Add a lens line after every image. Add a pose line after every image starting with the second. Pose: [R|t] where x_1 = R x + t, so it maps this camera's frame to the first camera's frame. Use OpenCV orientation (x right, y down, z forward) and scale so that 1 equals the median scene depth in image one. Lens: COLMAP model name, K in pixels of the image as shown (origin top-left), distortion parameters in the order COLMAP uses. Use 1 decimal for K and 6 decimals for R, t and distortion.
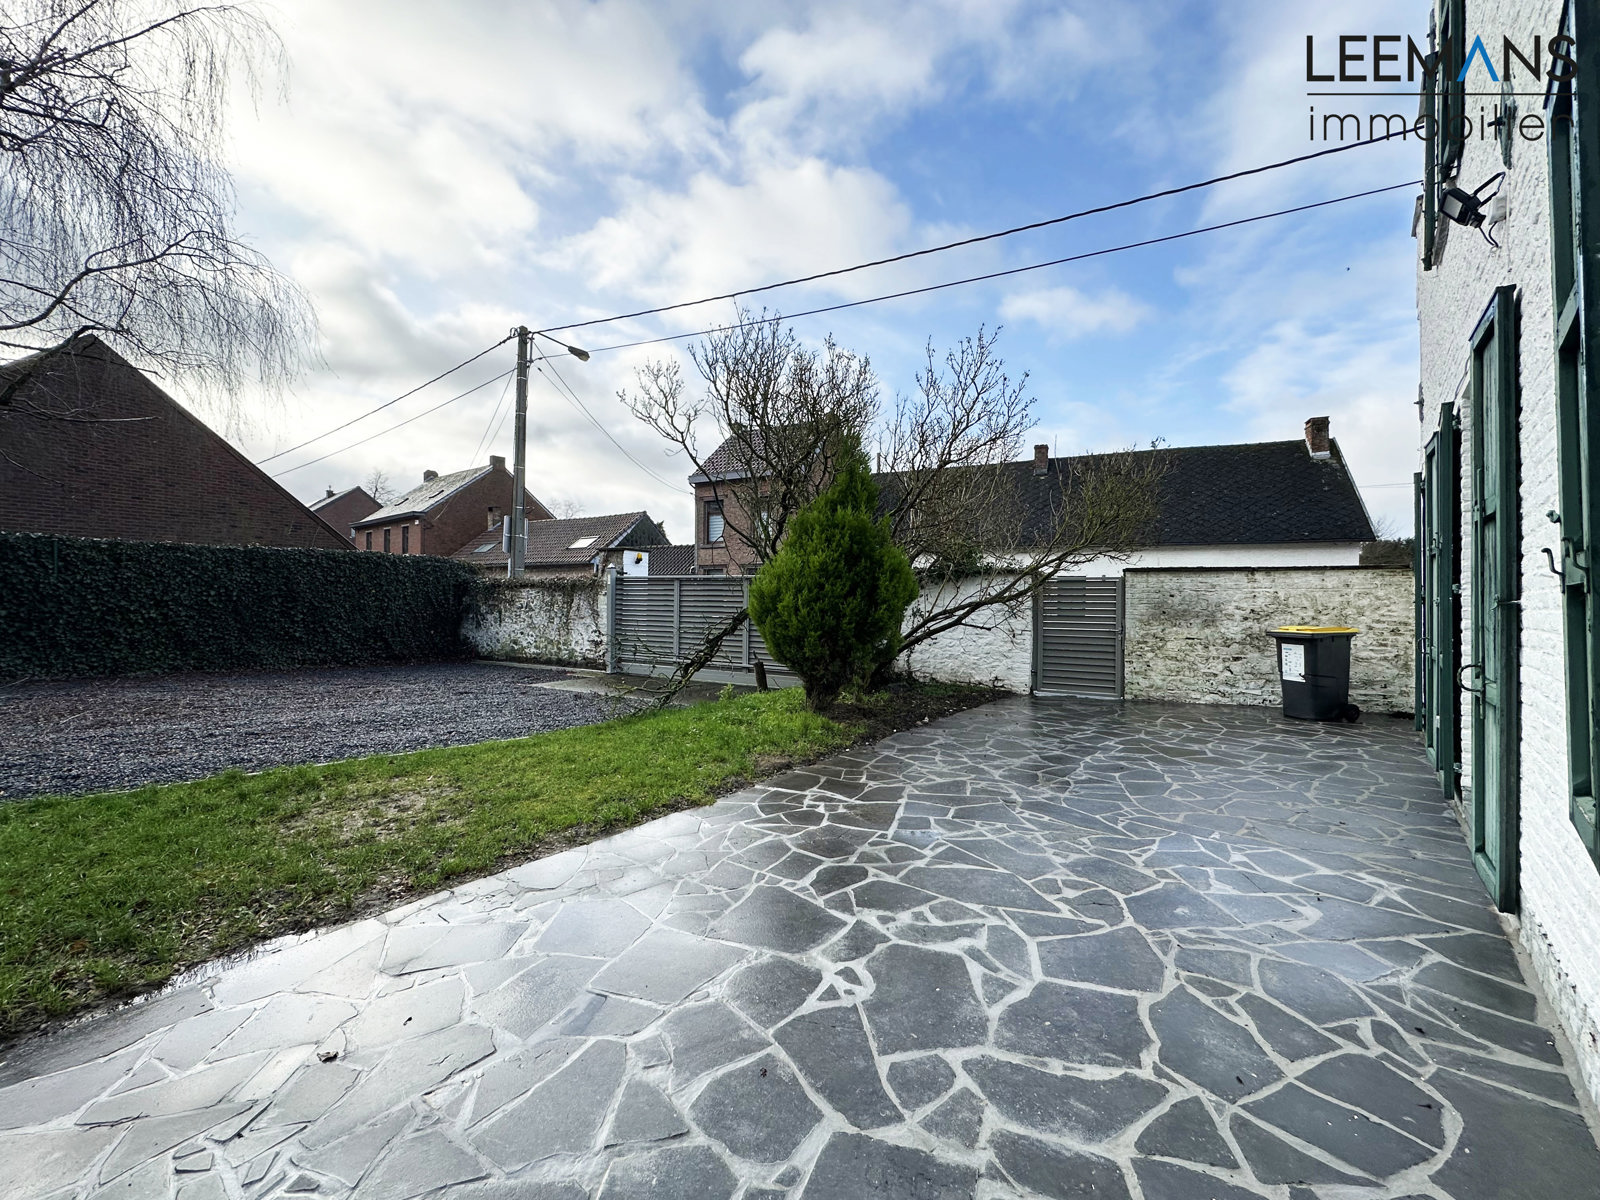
lens RADIAL K [[627.5, 0, 800.1], [0, 627.5, 601.5], [0, 0, 1]] dist [-0.001948, 0.000196]
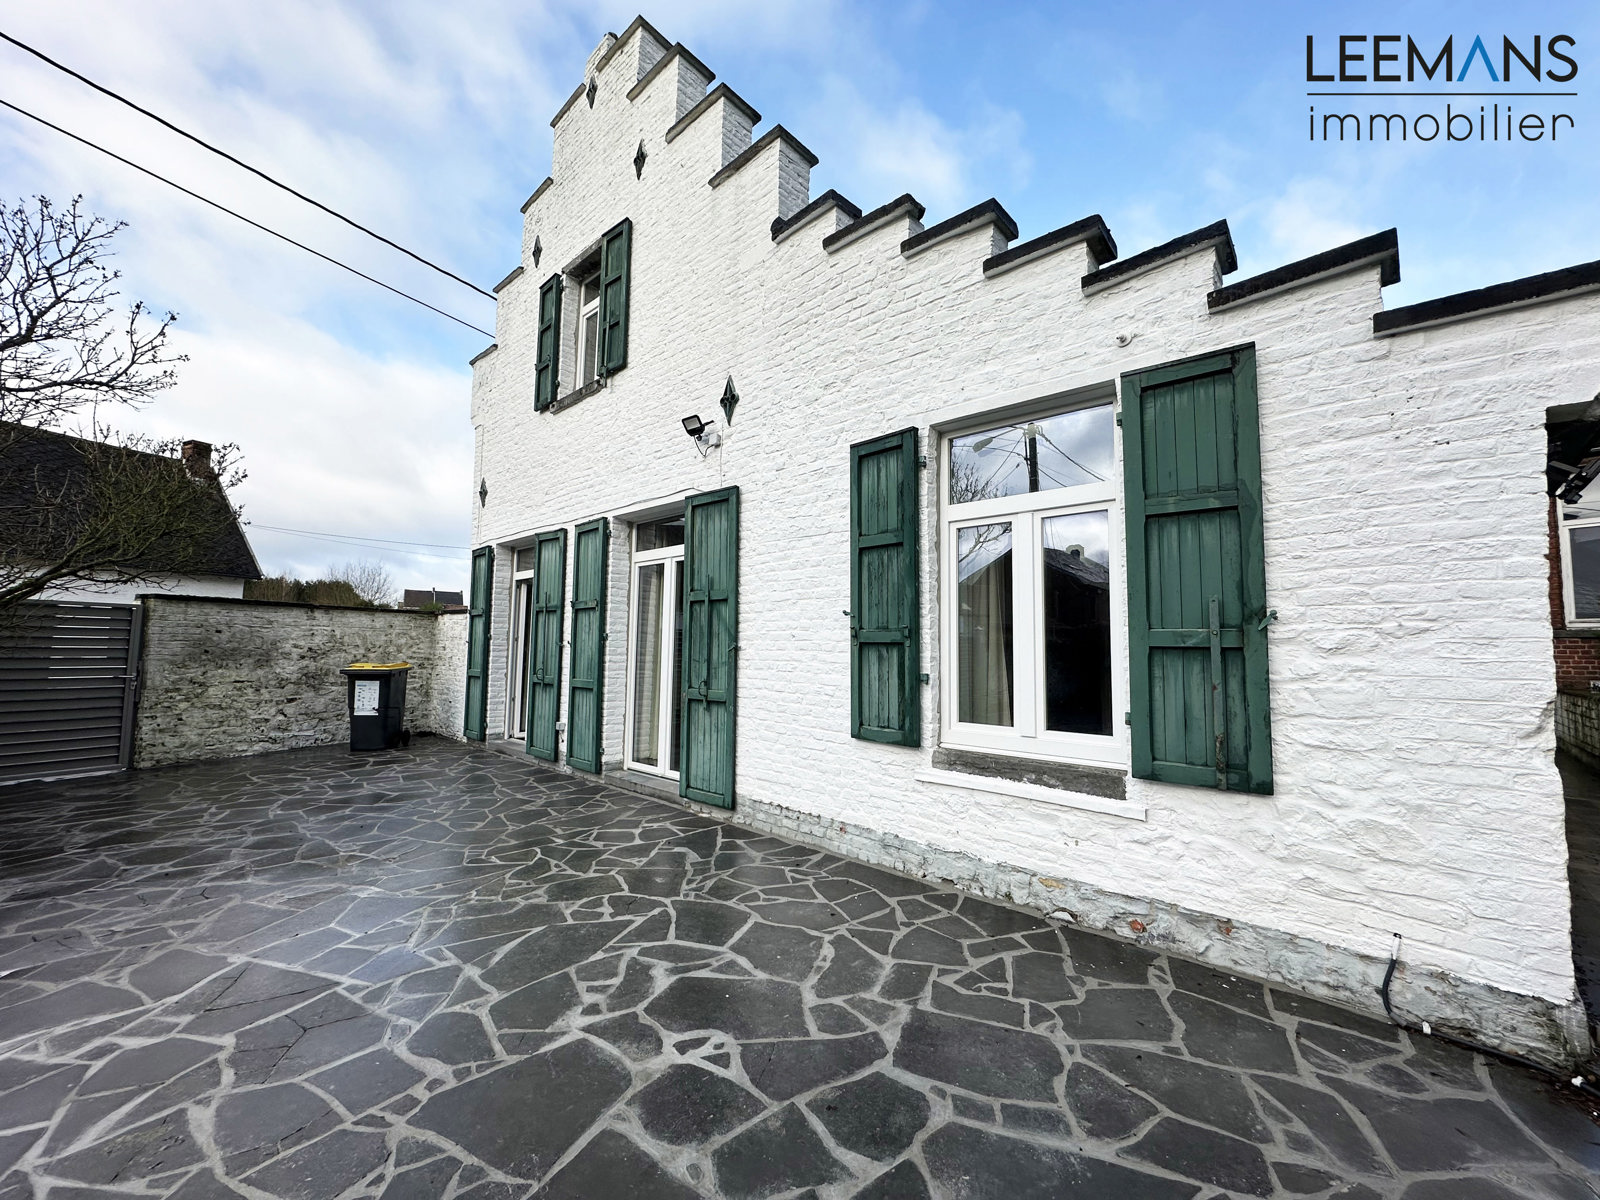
lens RADIAL K [[627.5, 0, 799.1], [0, 627.5, 597.4], [0, 0, 1]] dist [-0.001948, 0.000196]
pose [[0.034067, 0.075943, 0.996530, -0.256362], [-0.013183, 0.997056, -0.075533, -0.001984], [-0.999333, -0.010564, 0.034968, 0.228184]]
